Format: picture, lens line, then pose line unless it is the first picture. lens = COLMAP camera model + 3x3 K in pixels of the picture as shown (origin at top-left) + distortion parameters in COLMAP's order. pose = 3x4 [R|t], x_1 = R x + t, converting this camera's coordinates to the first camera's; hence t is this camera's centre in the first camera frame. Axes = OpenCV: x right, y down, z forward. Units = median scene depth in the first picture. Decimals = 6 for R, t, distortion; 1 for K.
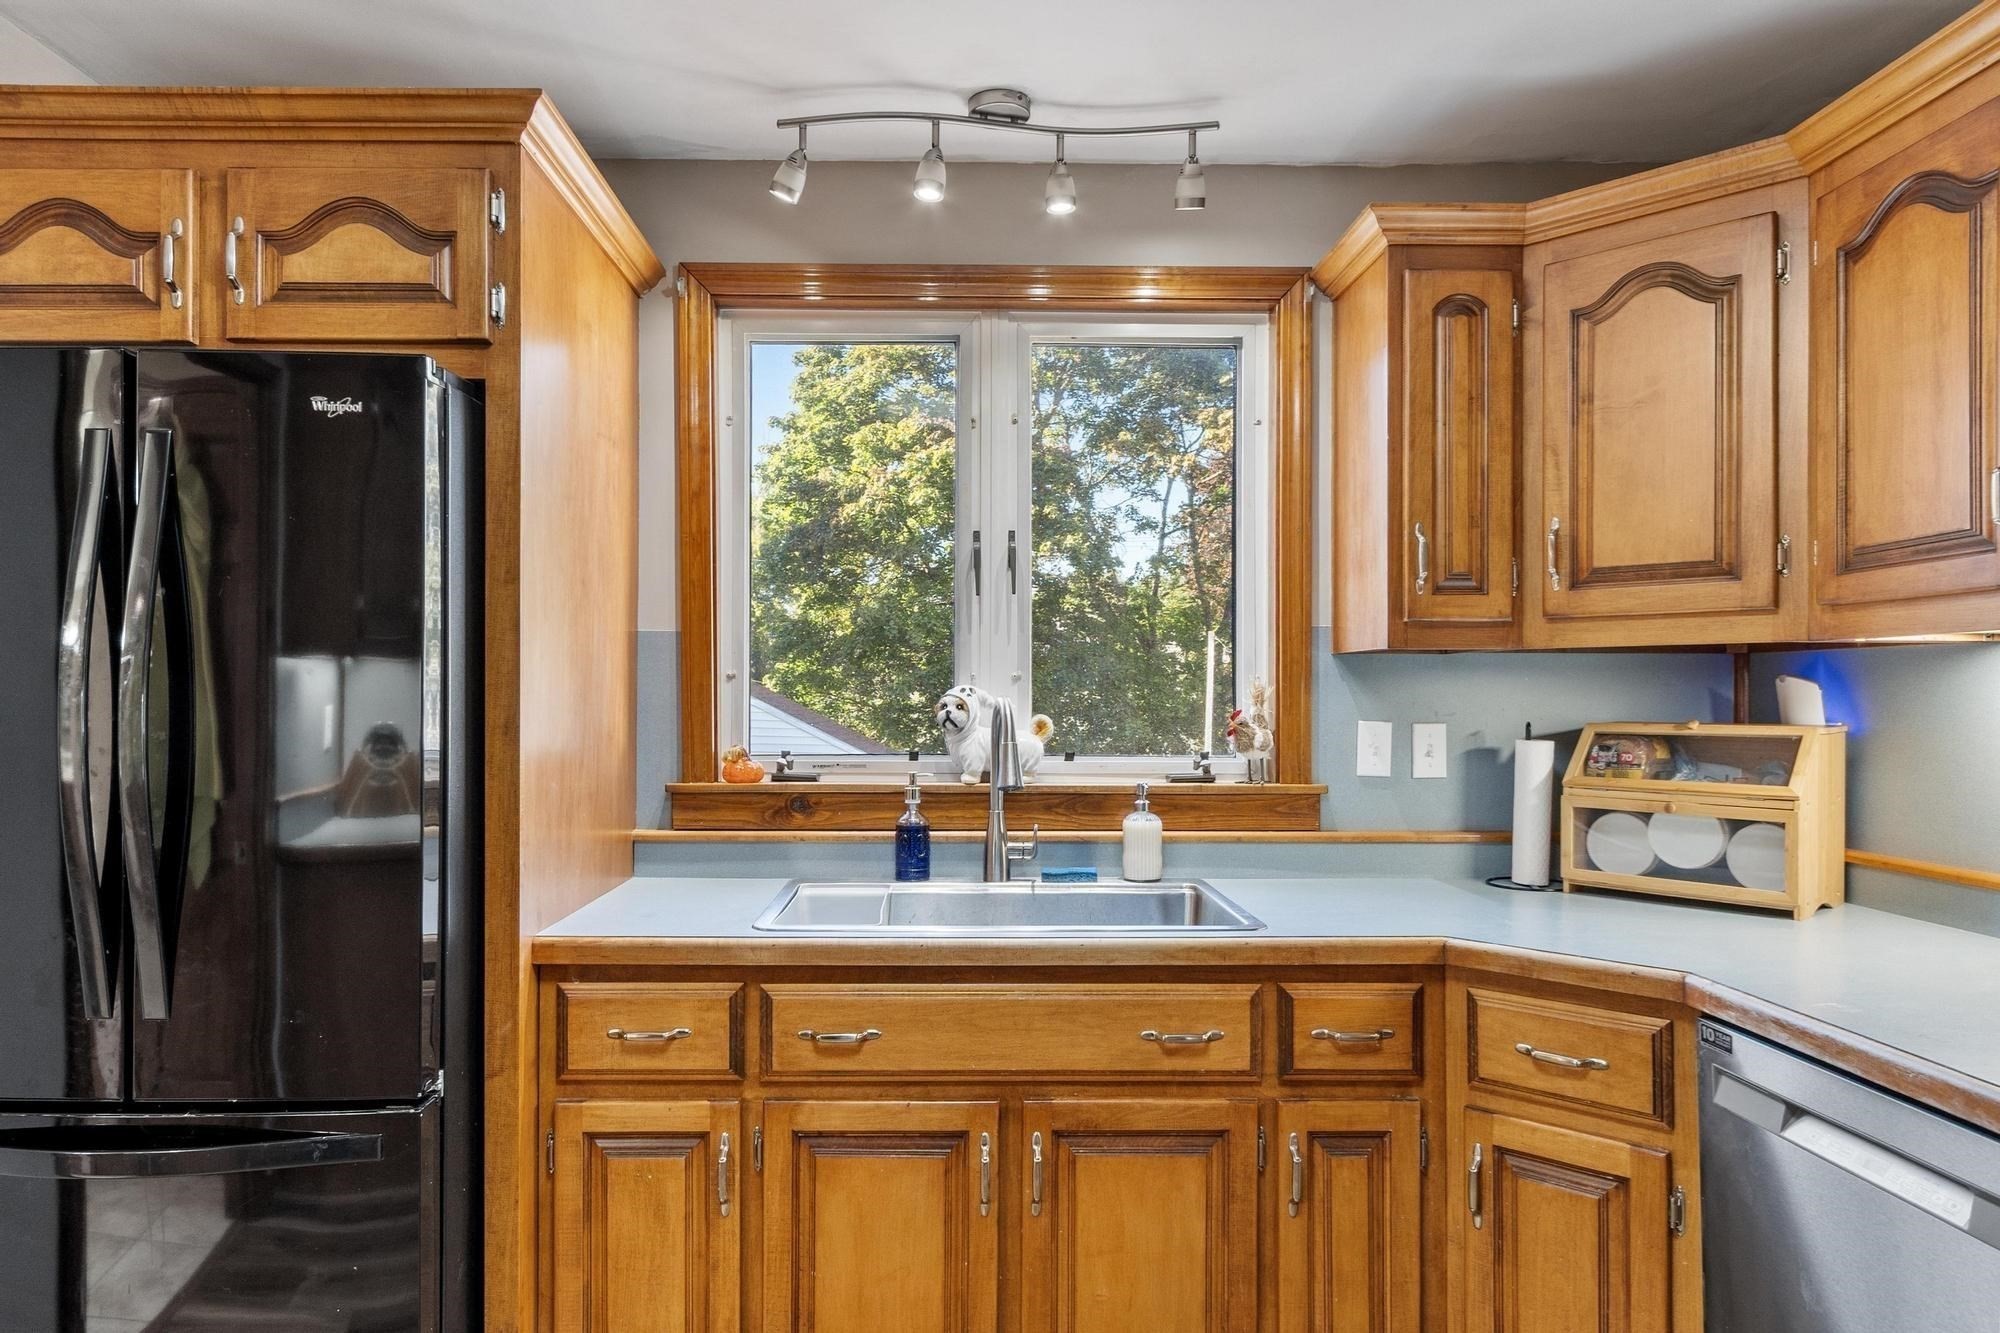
lens RADIAL K [[1237.2, 0, 960.2], [0, 1237.2, 691.7], [0, 0, 1]] dist [0.012578, -0.005707]
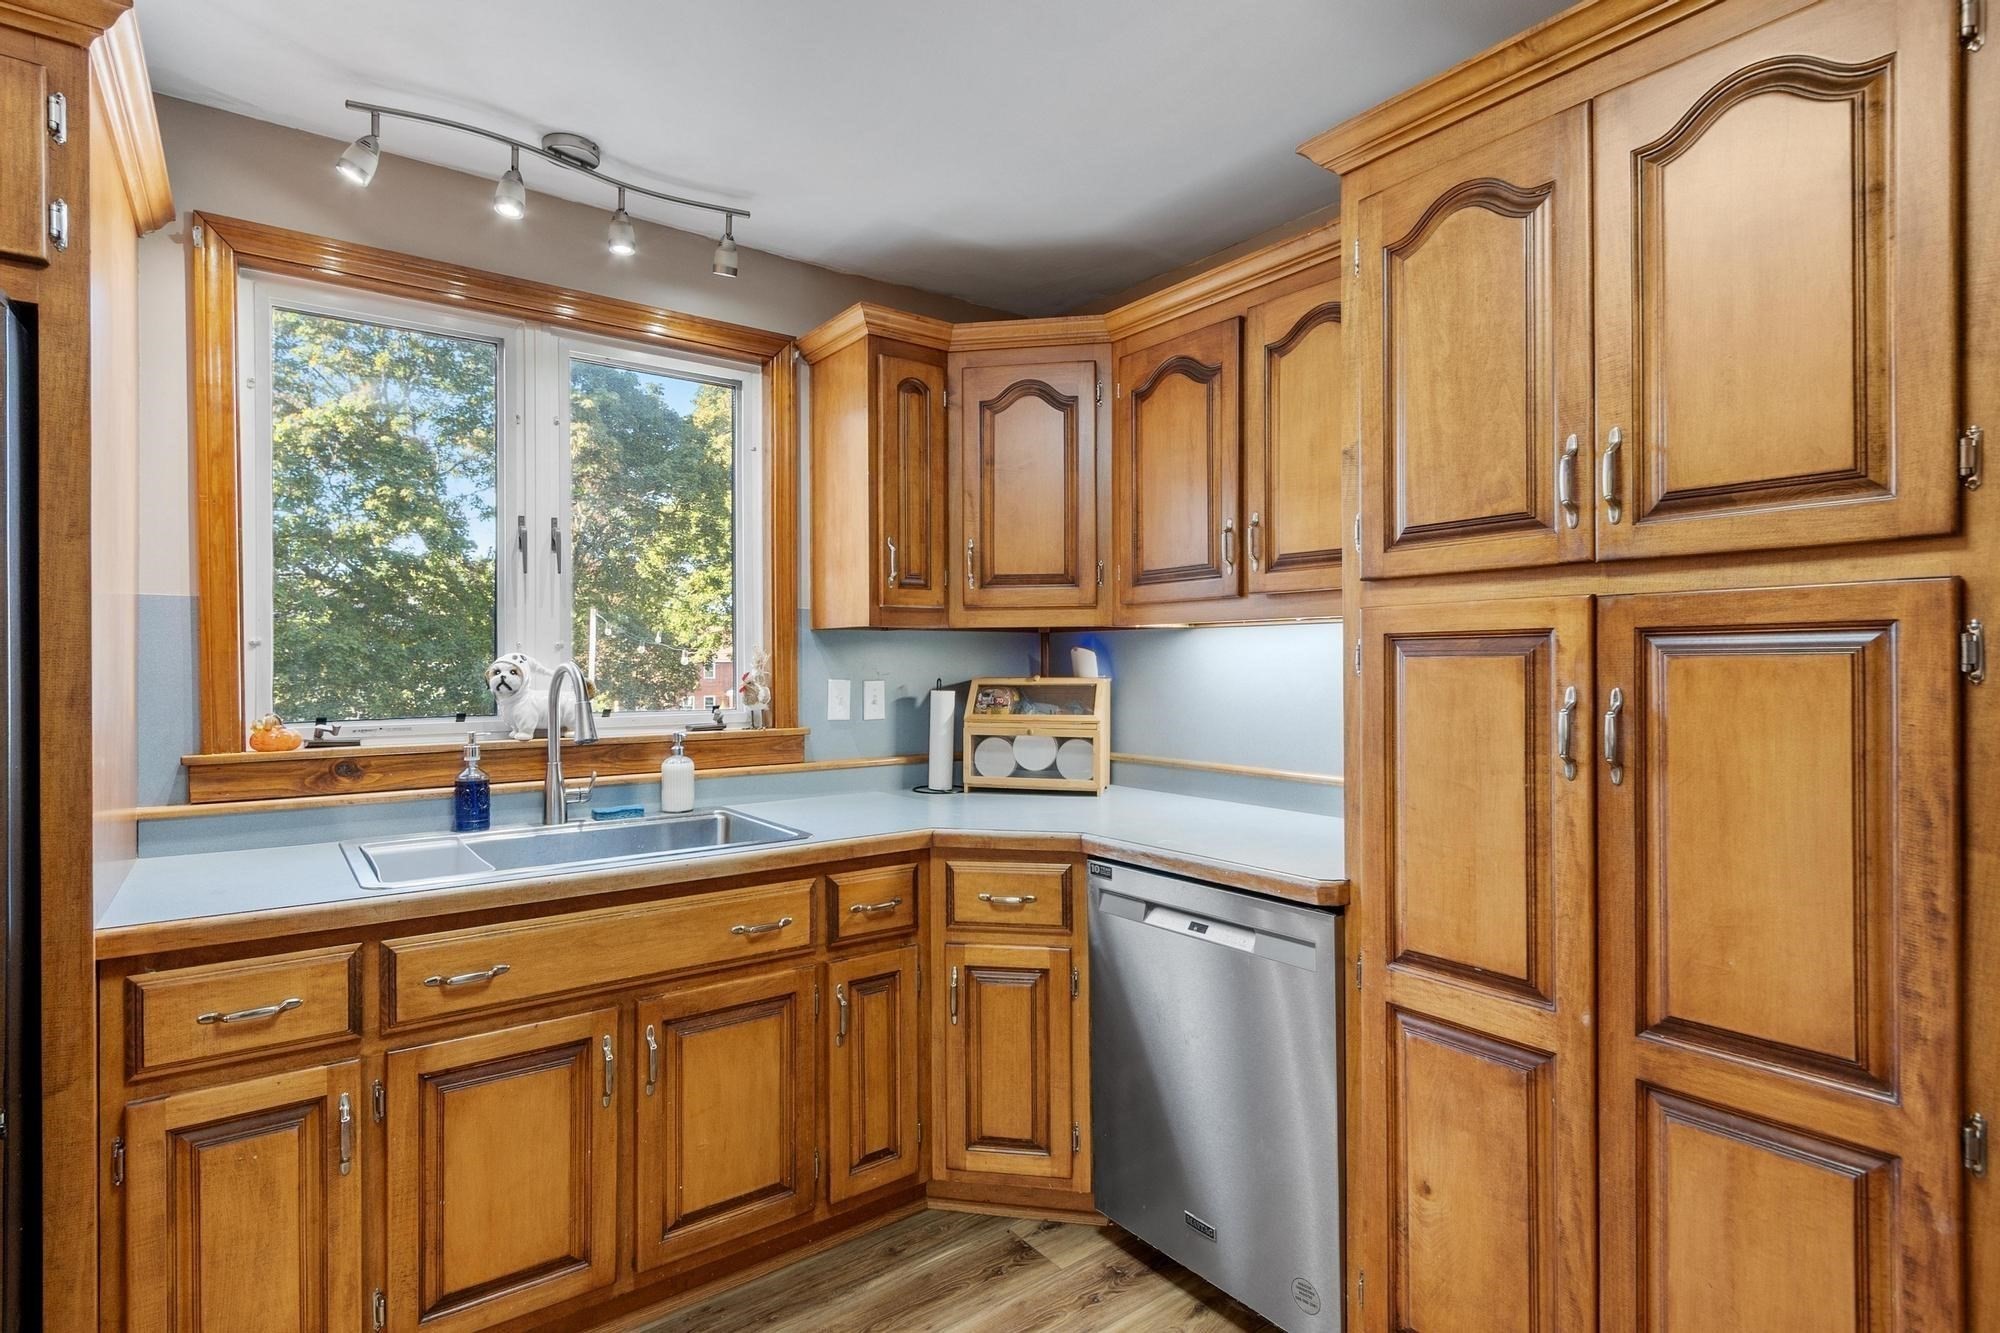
lens RADIAL K [[988.8, 0, 961.9], [0, 988.8, 663.2], [0, 0, 1]] dist [0.003474, -0.001941]
pose [[0.817357, -0.005771, 0.576102, -0.218869], [0.003436, 0.999981, 0.005142, 0.001213], [-0.576121, -0.002223, 0.817362, 0.041280]]
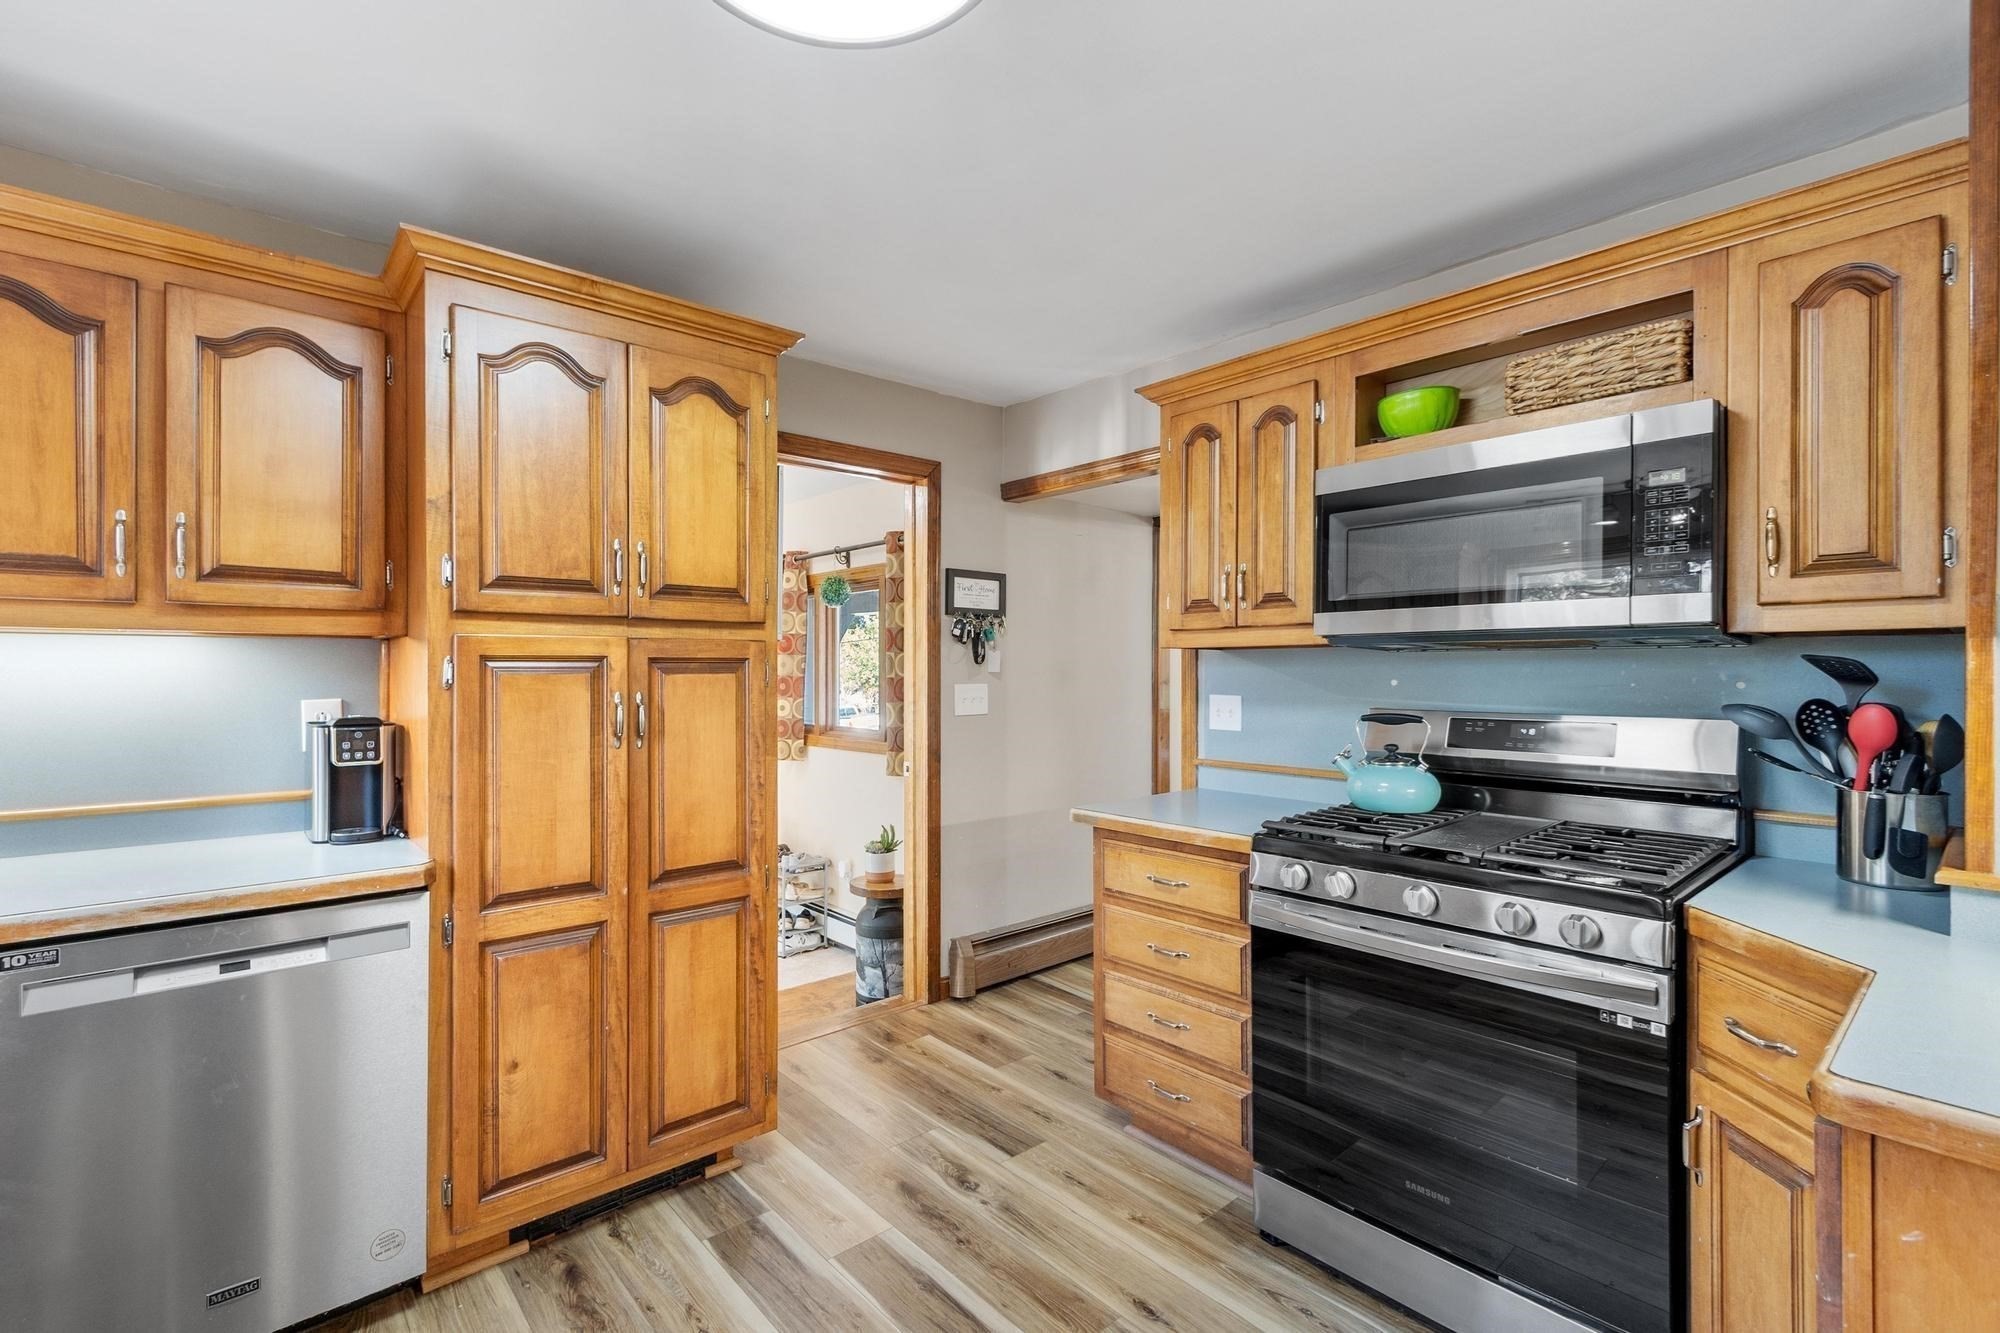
lens RADIAL K [[871.6, 0, 957.0], [0, 871.6, 671.4], [0, 0, 1]] dist [0.006225, -0.000405]
pose [[-0.640236, -0.000166, 0.768179, -0.477949], [-0.003307, 0.999991, -0.002540, 0.000381], [-0.768171, -0.004166, -0.640231, 0.669753]]
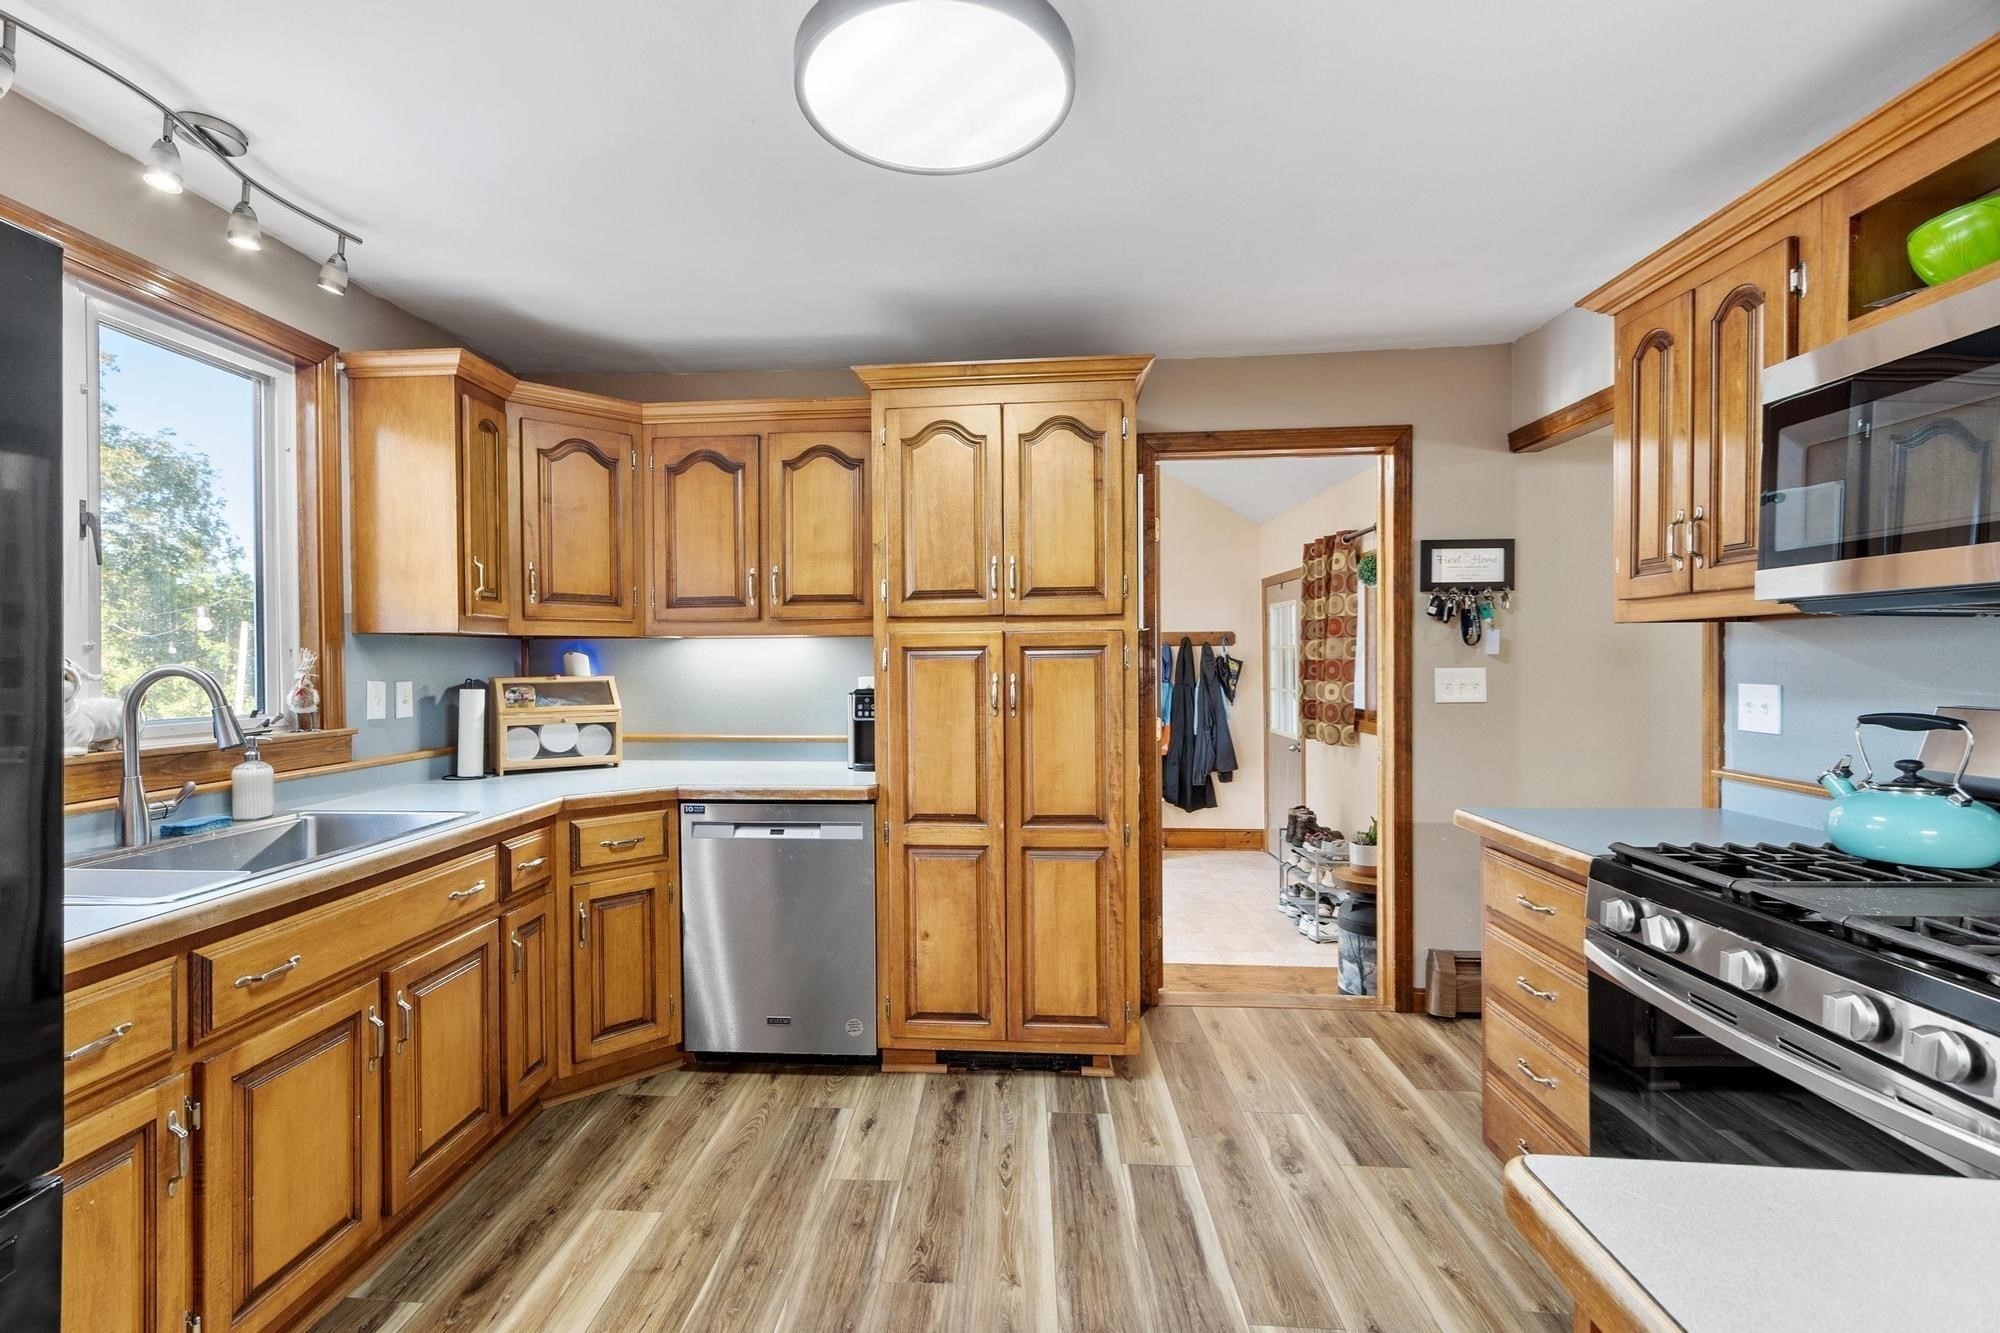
lens RADIAL K [[871.6, 0, 972.8], [0, 871.6, 667.1], [0, 0, 1]] dist [0.006225, -0.000405]
pose [[0.072997, -0.011605, 0.997265, -0.754686], [0.003665, 0.999929, 0.011368, -0.001361], [-0.997325, 0.002825, 0.073034, 0.286022]]
